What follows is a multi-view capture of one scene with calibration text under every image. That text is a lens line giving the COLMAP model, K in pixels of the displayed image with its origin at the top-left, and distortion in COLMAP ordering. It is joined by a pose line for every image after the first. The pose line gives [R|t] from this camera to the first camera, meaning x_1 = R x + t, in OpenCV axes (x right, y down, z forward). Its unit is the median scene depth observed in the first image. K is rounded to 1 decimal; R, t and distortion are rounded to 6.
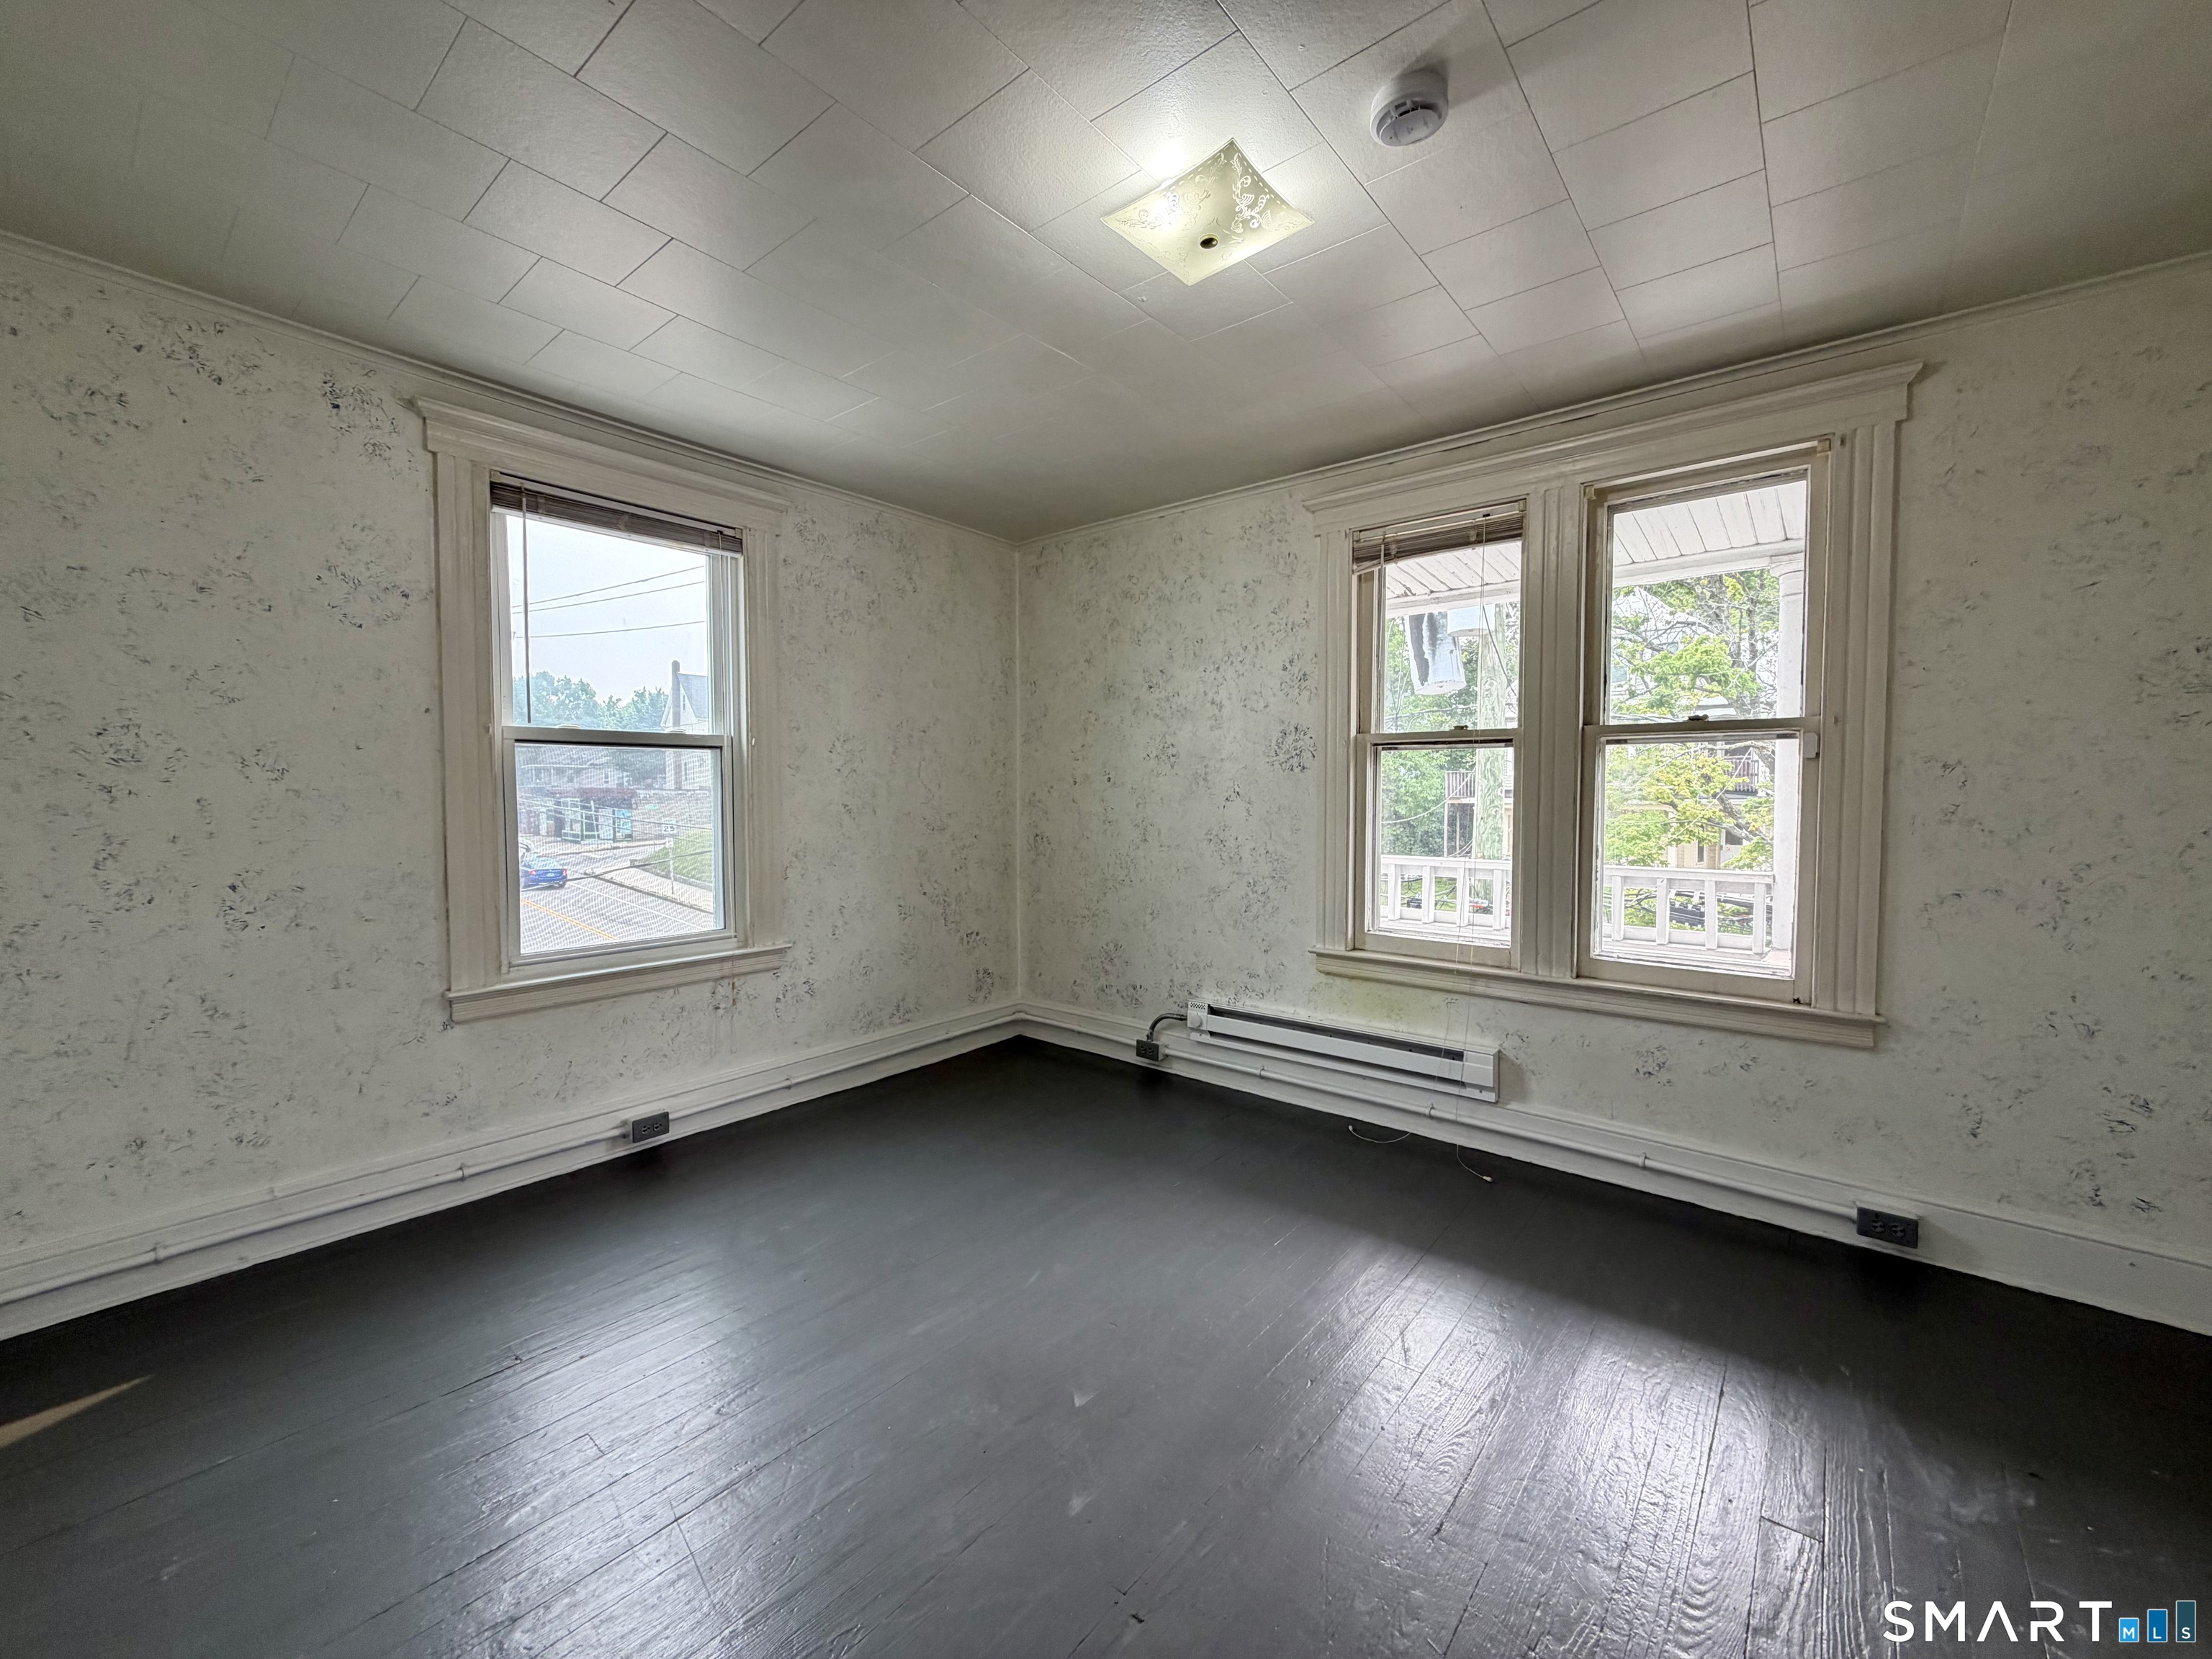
lens RADIAL K [[880.9, 0, 1100.7], [0, 880.9, 825.4], [0, 0, 1]] dist [-0.001425, 0.000157]
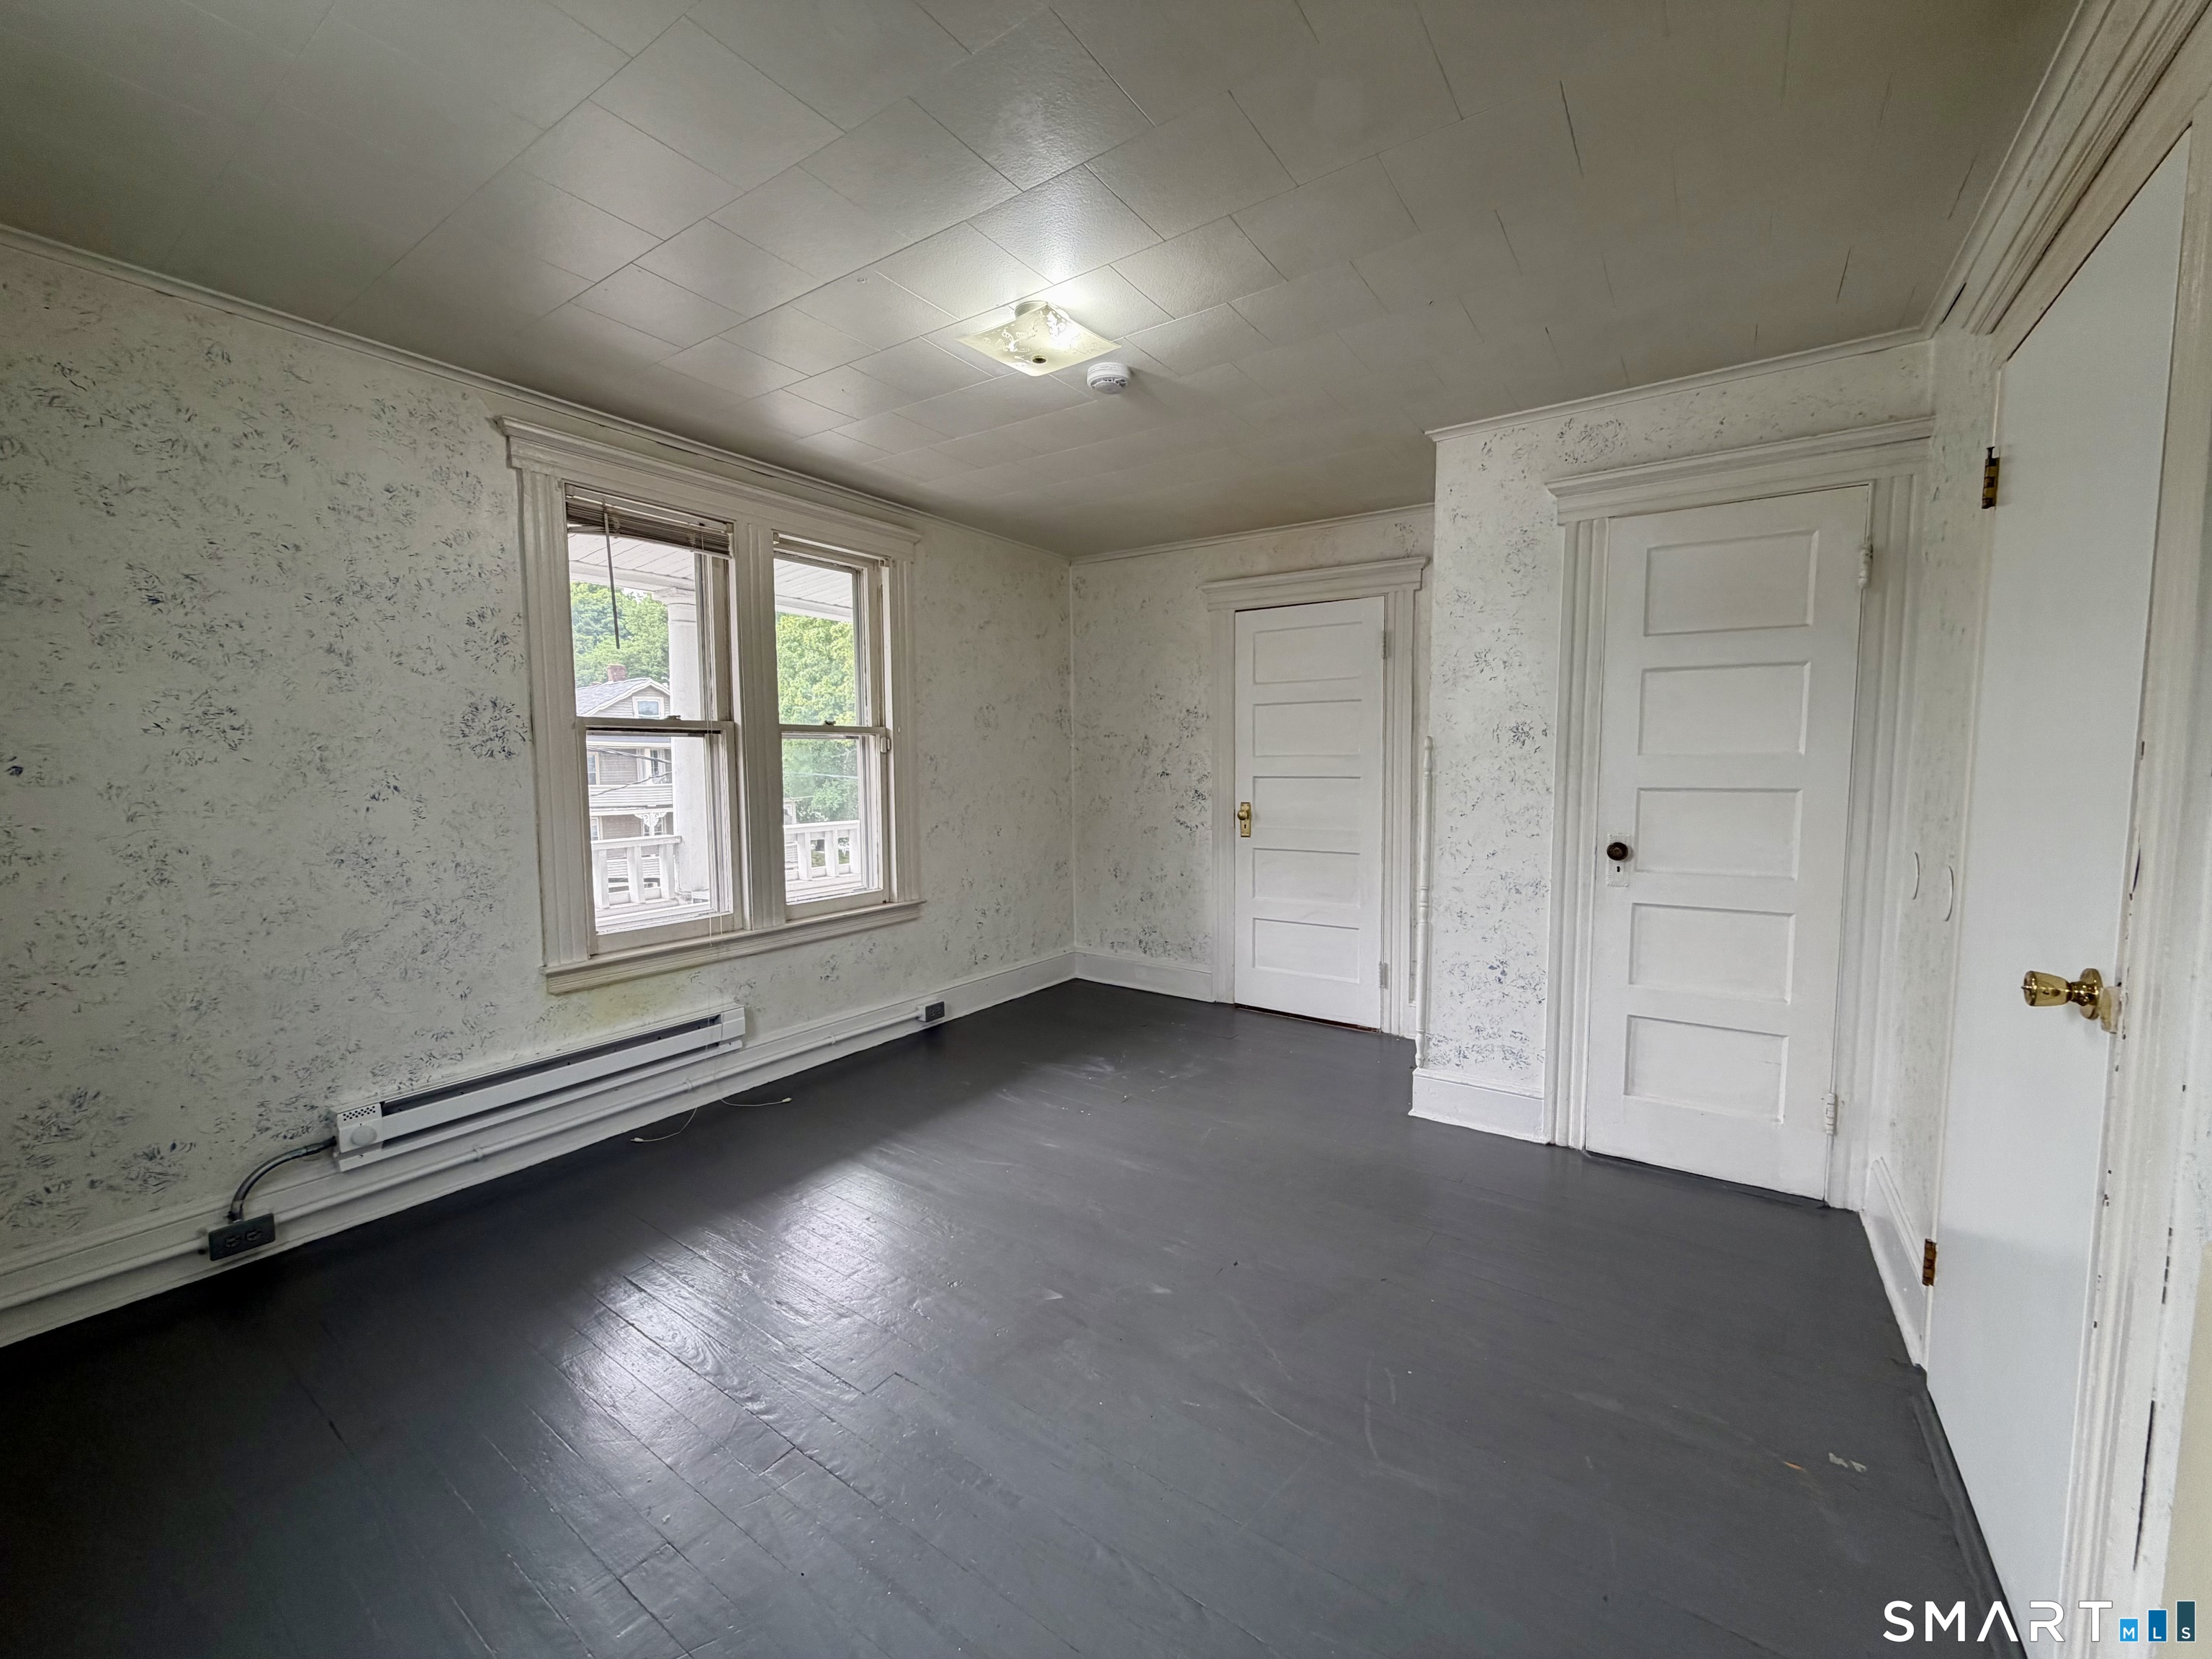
lens RADIAL K [[880.9, 0, 1100.7], [0, 880.9, 825.4], [0, 0, 1]] dist [-0.001425, 0.000157]
pose [[-0.084527, -0.079097, 0.993277, -0.602504], [0.042894, 0.995631, 0.082935, -0.042249], [-0.995497, 0.049616, -0.080765, 0.516582]]
